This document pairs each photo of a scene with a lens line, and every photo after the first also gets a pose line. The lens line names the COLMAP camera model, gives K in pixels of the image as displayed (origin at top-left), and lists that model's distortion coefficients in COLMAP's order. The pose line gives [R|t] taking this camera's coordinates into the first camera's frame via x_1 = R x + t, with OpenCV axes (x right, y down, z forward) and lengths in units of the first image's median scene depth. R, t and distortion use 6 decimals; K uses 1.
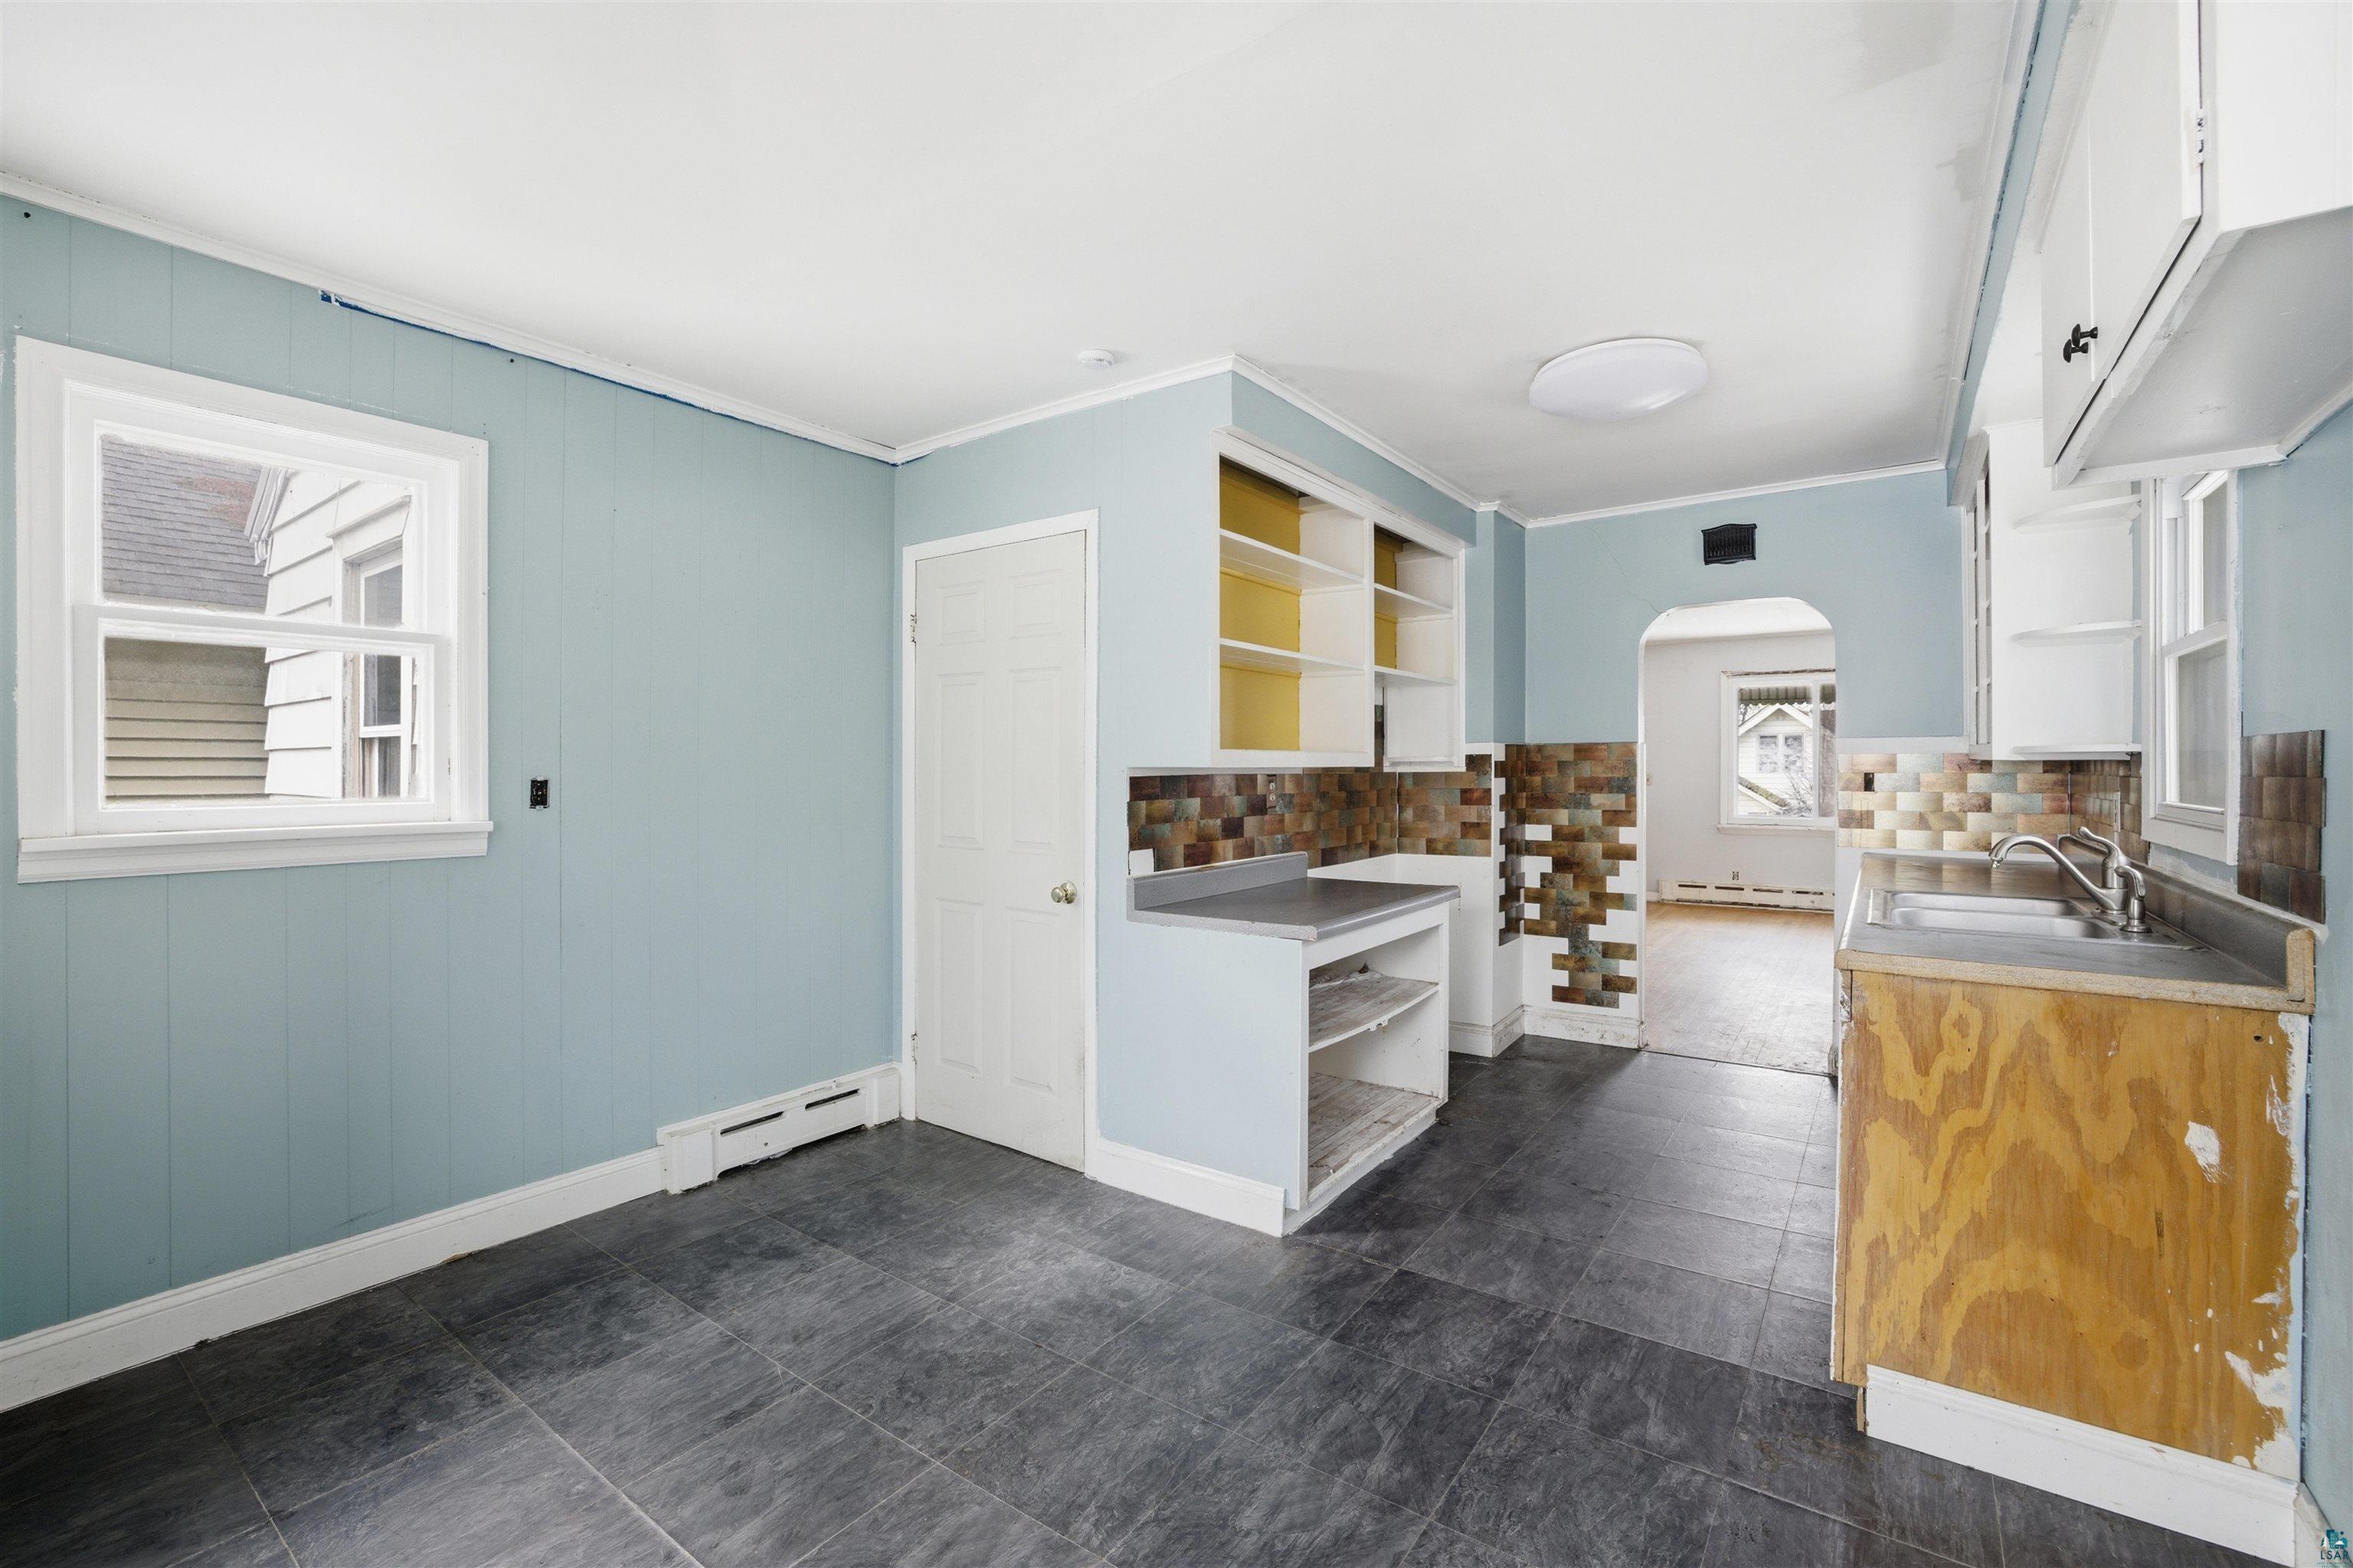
lens RADIAL K [[978.9, 0, 1176.4], [0, 978.9, 773.6], [0, 0, 1]] dist [-0.022166, 0.000092]
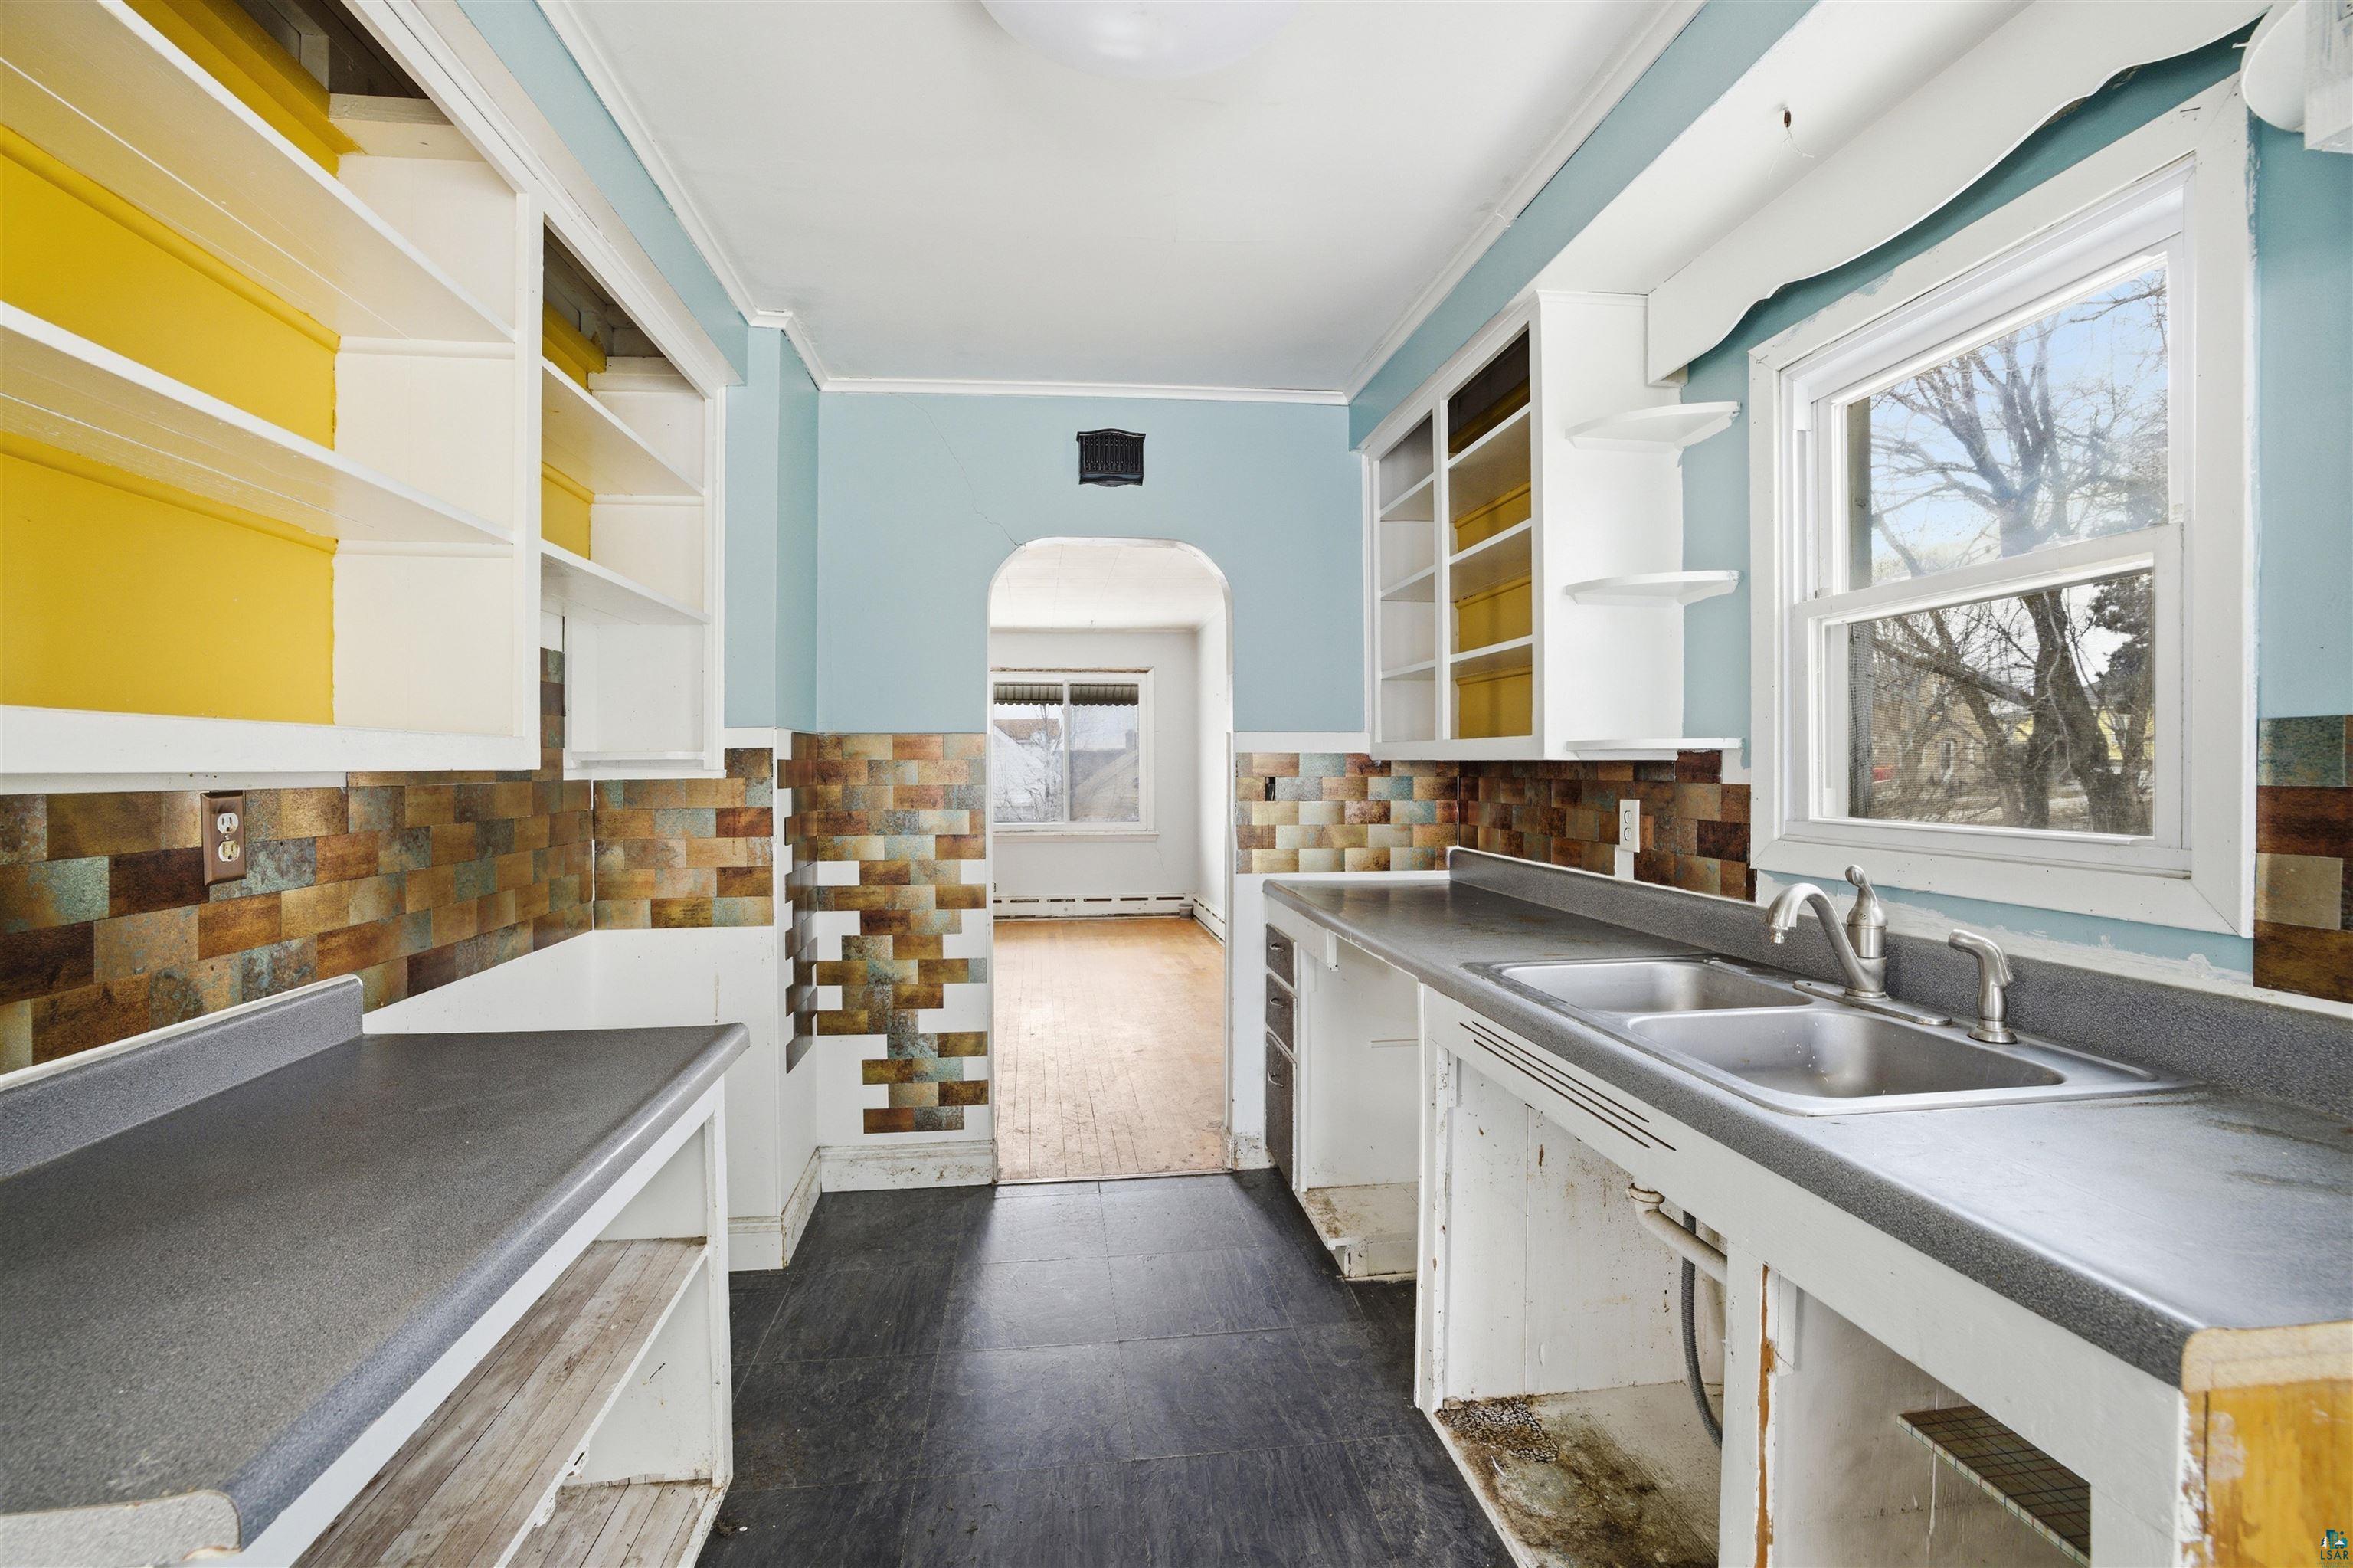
lens RADIAL K [[1044.7, 0, 1189.9], [0, 1044.7, 776.9], [0, 0, 1]] dist [-0.034166, 0.000920]
pose [[0.728277, -0.005461, 0.685261, 0.079204], [0.005426, 0.999983, 0.002202, -0.002706], [-0.685261, 0.002115, 0.728294, 0.373499]]
